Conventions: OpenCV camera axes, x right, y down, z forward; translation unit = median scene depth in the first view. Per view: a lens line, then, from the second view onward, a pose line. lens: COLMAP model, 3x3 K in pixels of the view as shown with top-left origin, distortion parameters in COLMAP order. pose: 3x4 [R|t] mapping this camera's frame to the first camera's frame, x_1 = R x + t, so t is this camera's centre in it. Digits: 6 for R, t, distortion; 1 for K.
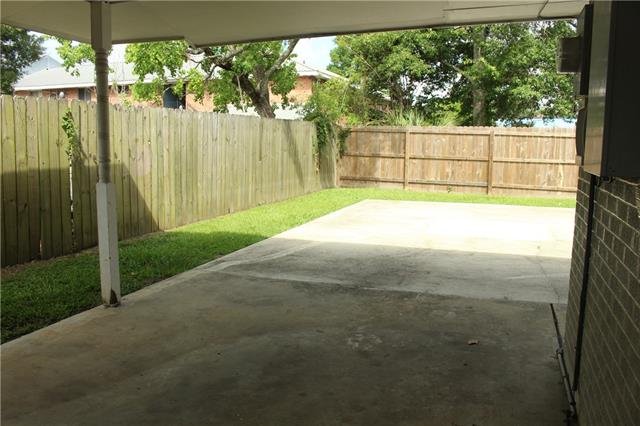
lens RADIAL K [[529.2, 0, 314.8], [0, 529.2, 213.4], [0, 0, 1]] dist [-0.132054, 0.096797]
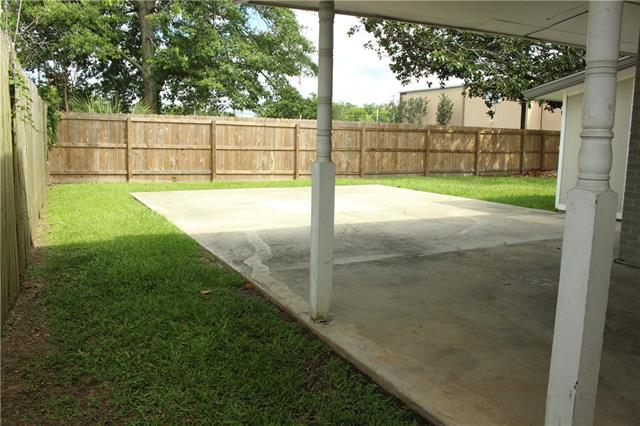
lens RADIAL K [[529.2, 0, 314.8], [0, 529.2, 210.8], [0, 0, 1]] dist [-0.132054, 0.096797]
pose [[0.674857, -0.093499, 0.732002, -0.296571], [0.090073, 0.994961, 0.044046, -0.006632], [-0.732431, 0.036209, 0.679877, 0.143654]]
